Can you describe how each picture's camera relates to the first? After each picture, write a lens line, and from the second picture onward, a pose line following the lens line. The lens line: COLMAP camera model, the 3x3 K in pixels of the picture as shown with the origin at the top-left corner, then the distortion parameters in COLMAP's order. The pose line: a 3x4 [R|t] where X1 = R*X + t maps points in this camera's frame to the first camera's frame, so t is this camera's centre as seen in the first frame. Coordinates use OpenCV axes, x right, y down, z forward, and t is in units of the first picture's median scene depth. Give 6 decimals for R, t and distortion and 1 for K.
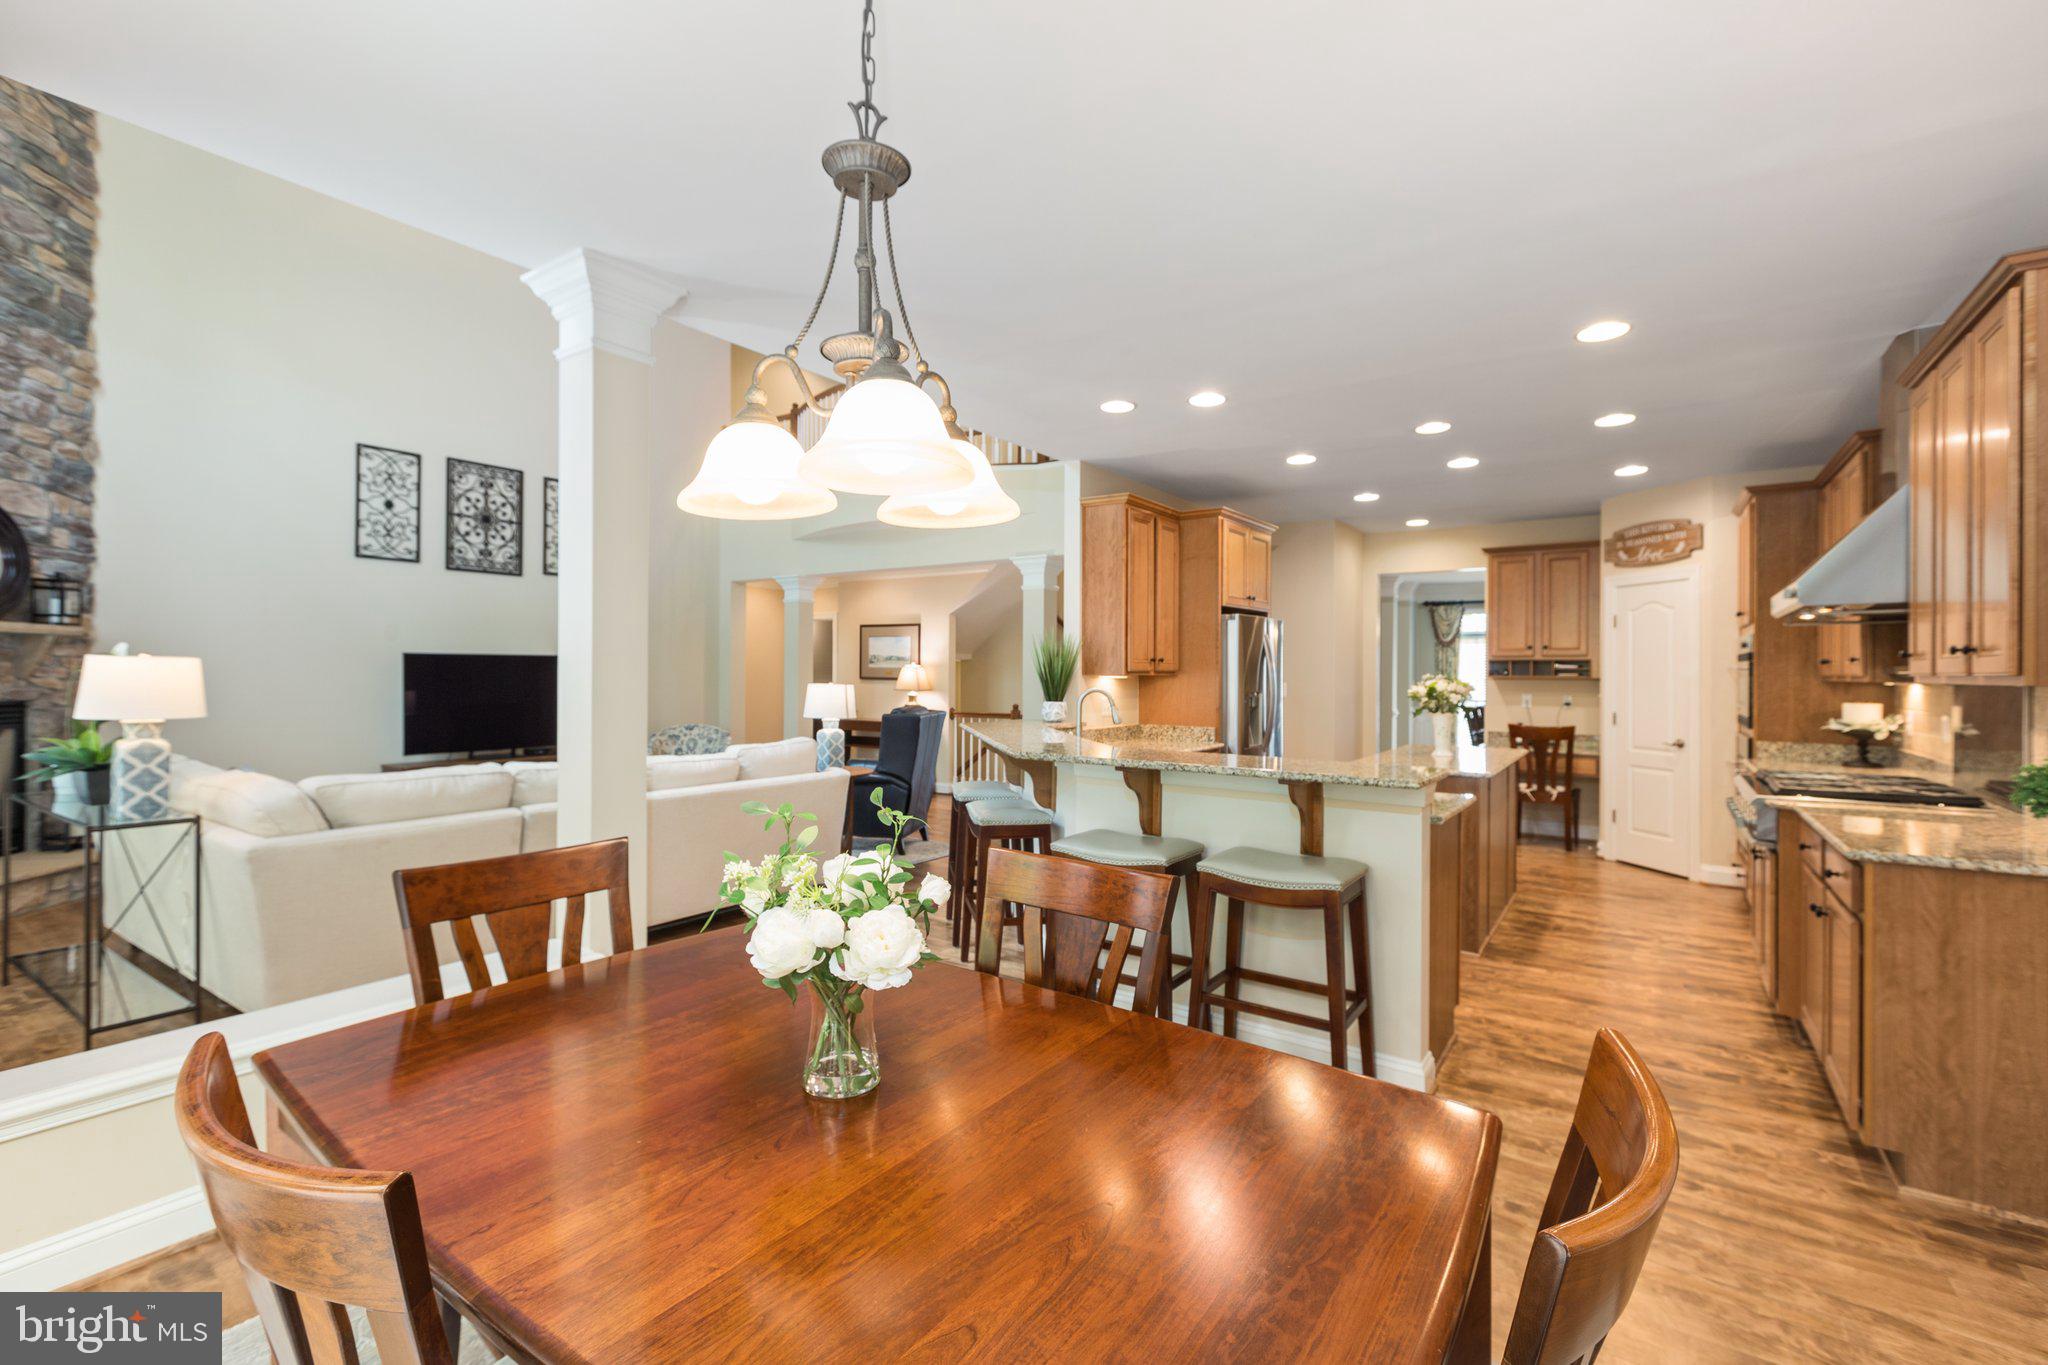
lens RADIAL K [[902.7, 0, 1028.5], [0, 902.7, 667.0], [0, 0, 1]] dist [-0.003839, 0.000562]
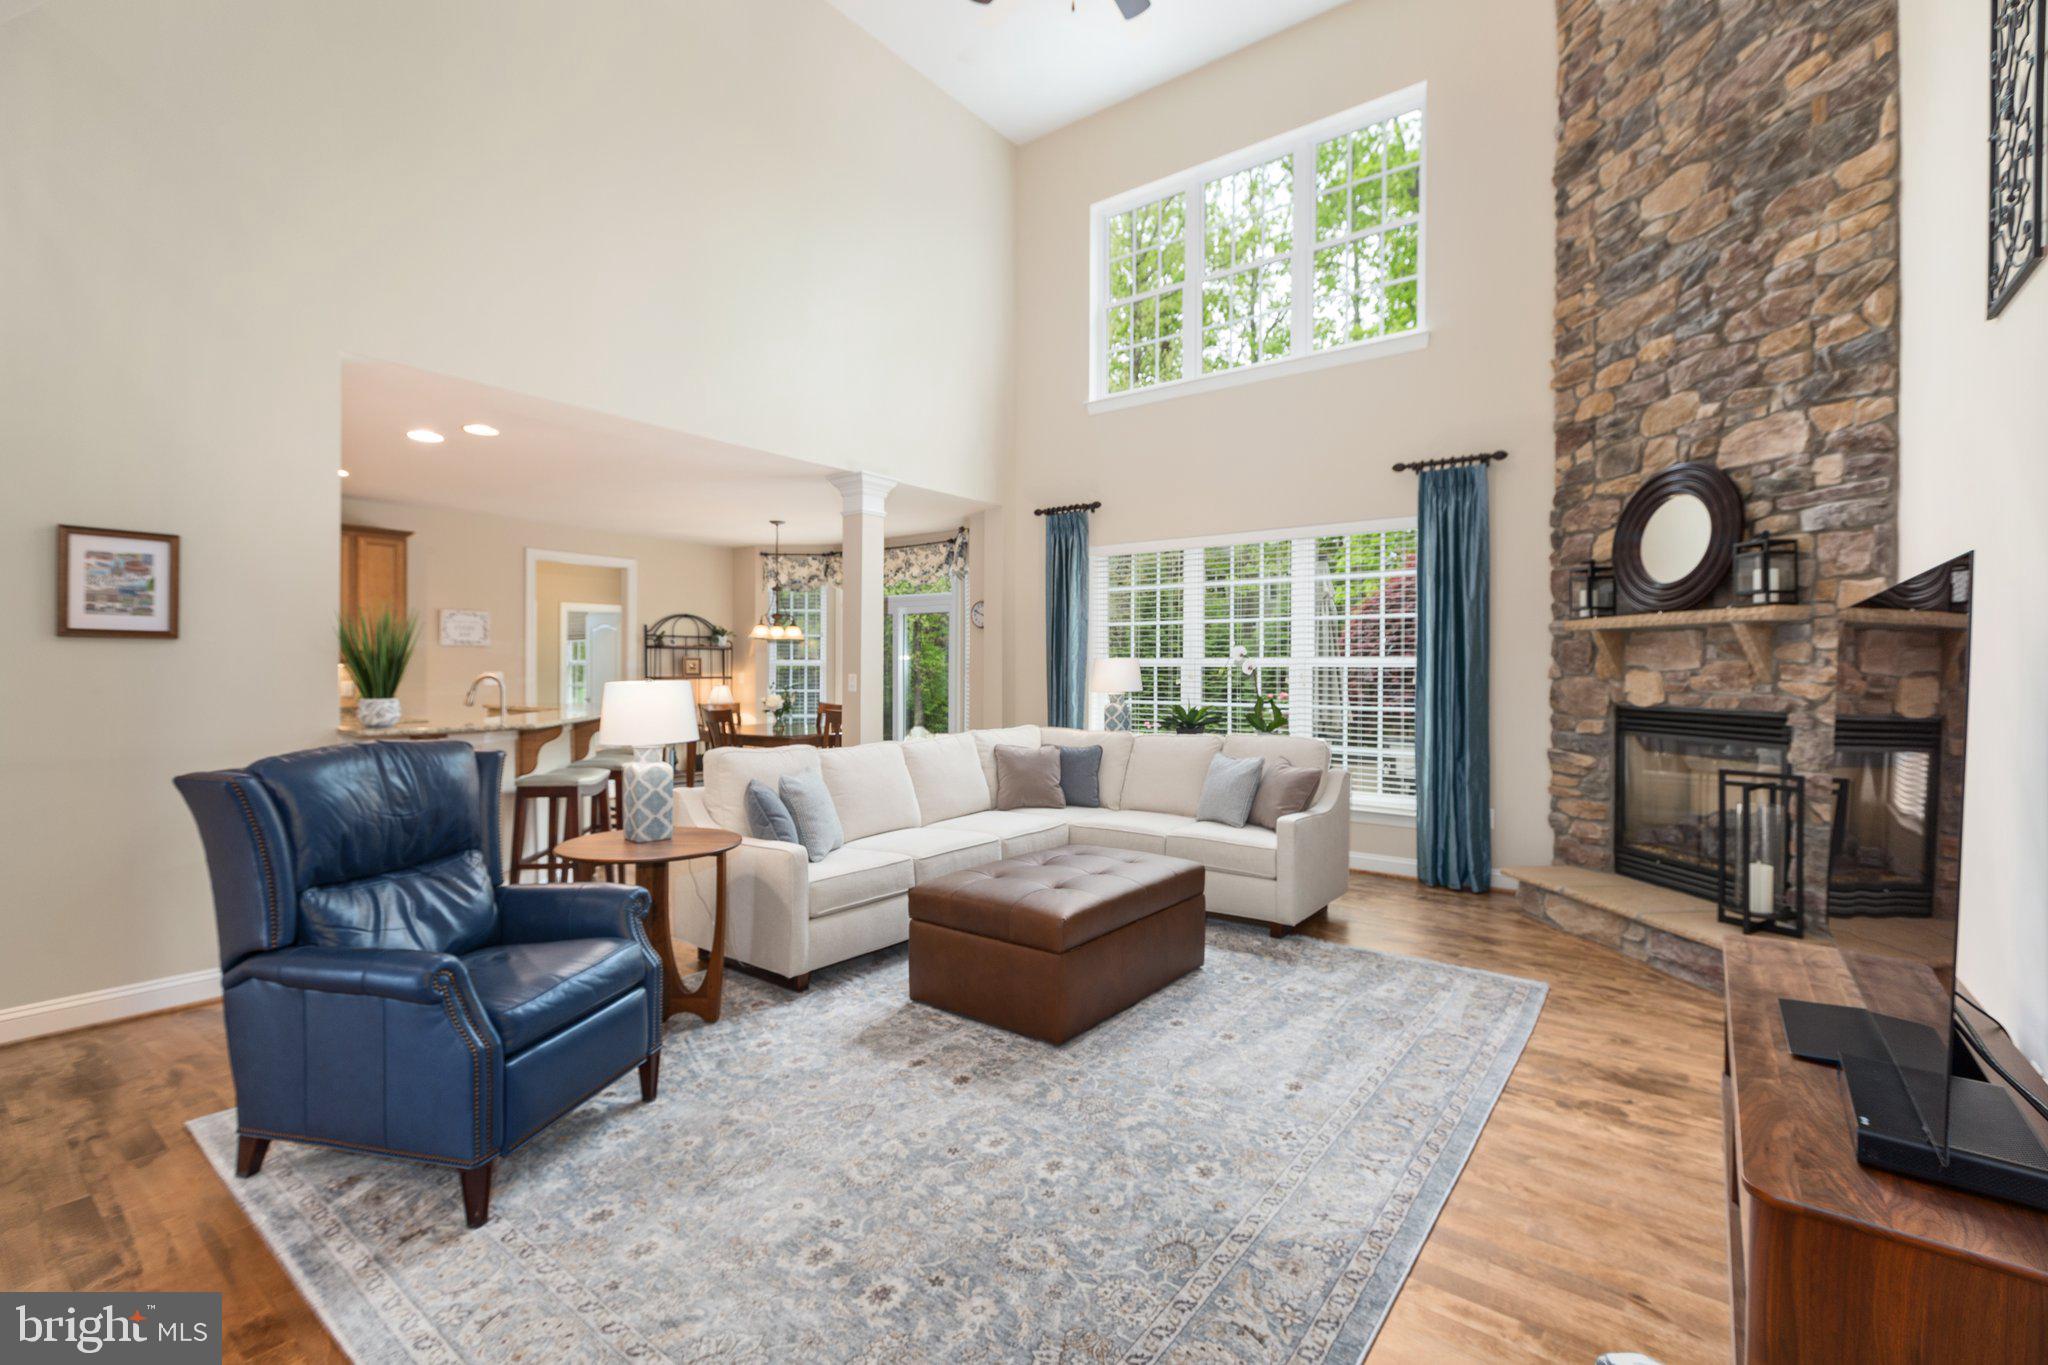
lens RADIAL K [[902.7, 0, 1016.9], [0, 902.7, 672.0], [0, 0, 1]] dist [-0.003839, 0.000562]
pose [[-0.998709, -0.011398, 0.049507, -0.414163], [-0.011450, 0.999934, -0.000759, 0.009463], [-0.049496, -0.001325, -0.998773, 1.351427]]
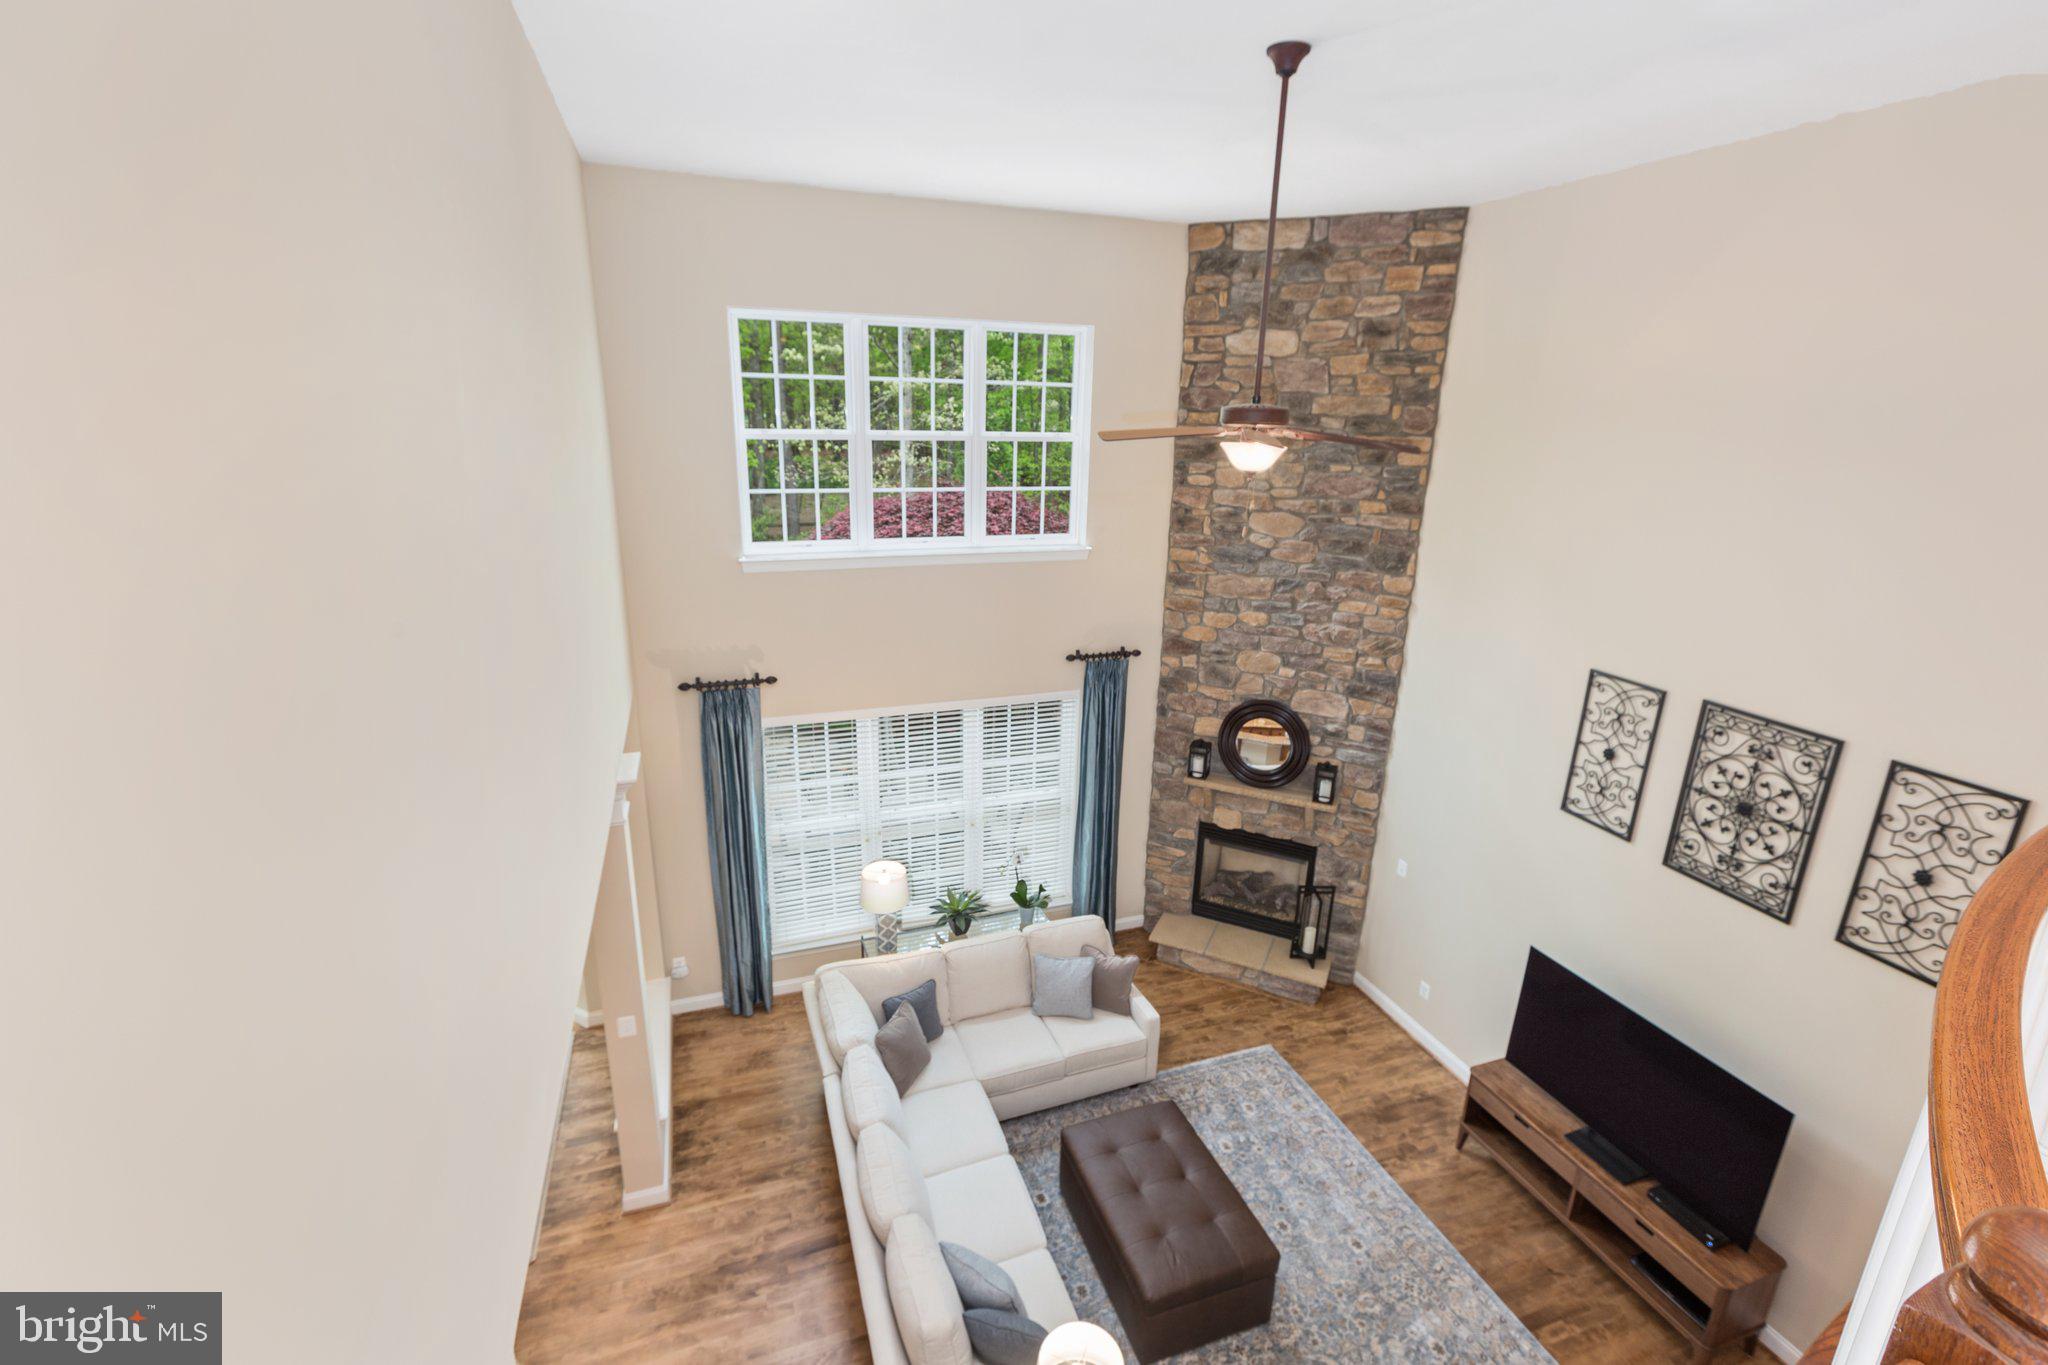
lens RADIAL K [[902.7, 0, 1024.4], [0, 902.7, 670.3], [0, 0, 1]] dist [-0.003839, 0.000562]
pose [[-0.581430, 0.210632, -0.785858, 0.108002], [-0.024009, 0.961044, 0.275351, -0.443196], [0.813242, 0.178965, -0.553723, 1.039177]]
